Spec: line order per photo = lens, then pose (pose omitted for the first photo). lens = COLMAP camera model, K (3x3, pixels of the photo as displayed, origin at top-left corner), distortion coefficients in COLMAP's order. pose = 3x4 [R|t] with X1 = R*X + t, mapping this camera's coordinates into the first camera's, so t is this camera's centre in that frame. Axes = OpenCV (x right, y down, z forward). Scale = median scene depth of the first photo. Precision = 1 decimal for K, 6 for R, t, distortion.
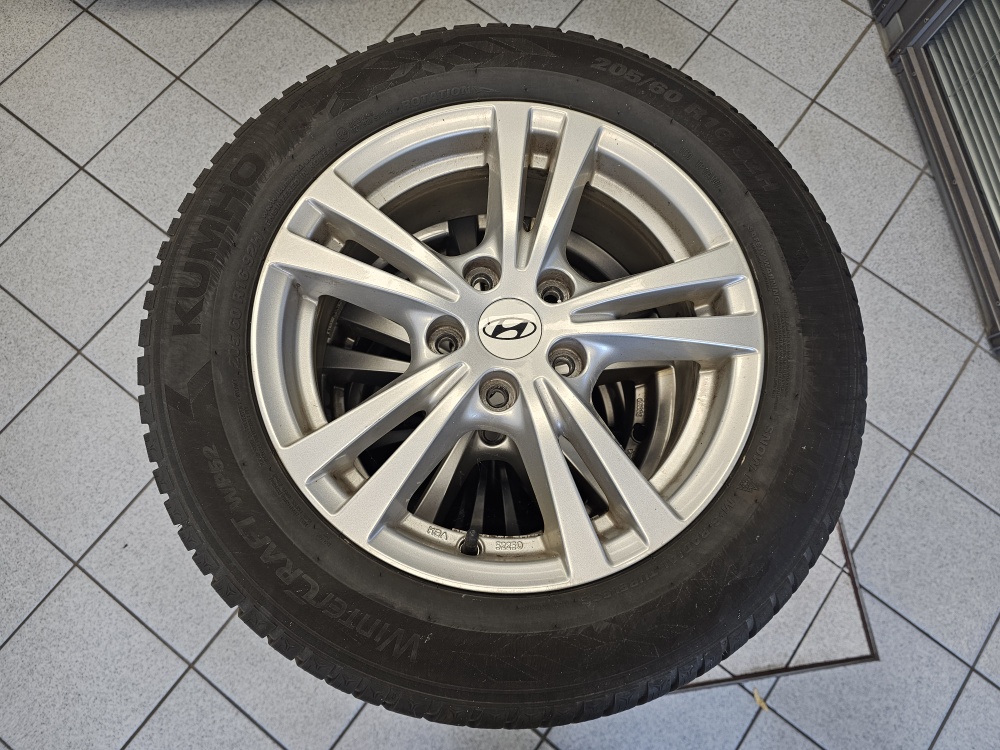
lens RADIAL K [[686.3, 0, 448.2], [0, 686.3, 375.2], [0, 0, 1]] dist [0.002234, -0.002597]
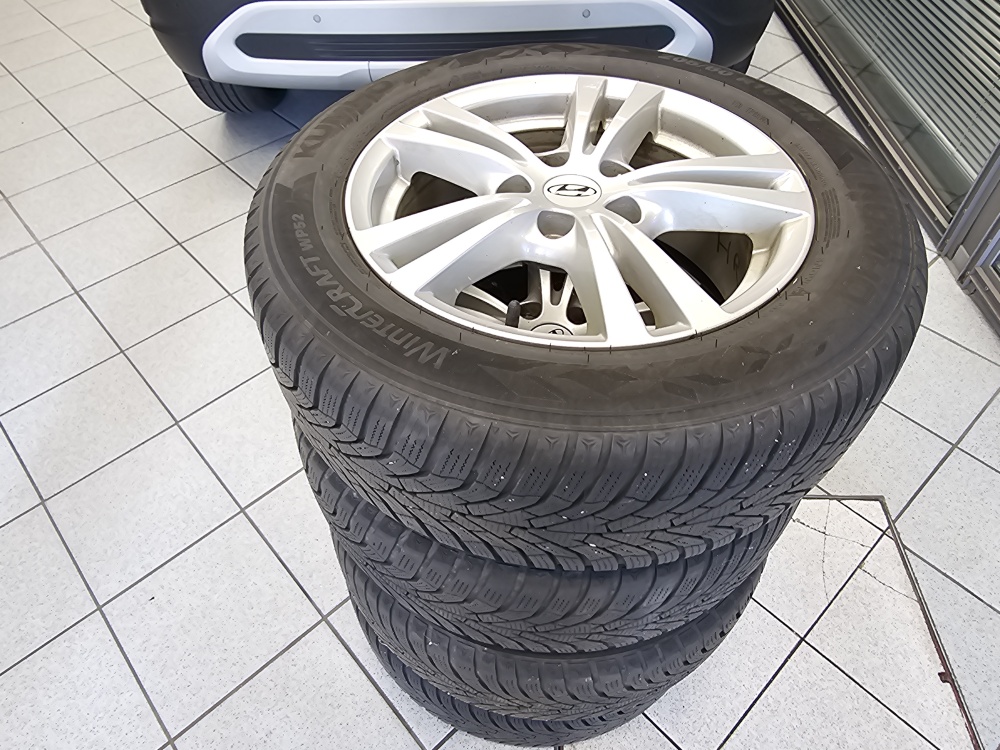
lens RADIAL K [[673.7, 0, 428.6], [0, 673.7, 373.5], [0, 0, 1]] dist [-0.003384, -0.000189]
pose [[0.976095, 0.126996, -0.176380, 0.087096], [-0.192276, 0.882915, -0.428359, 0.679373], [0.101328, 0.452033, 0.886227, 0.120774]]
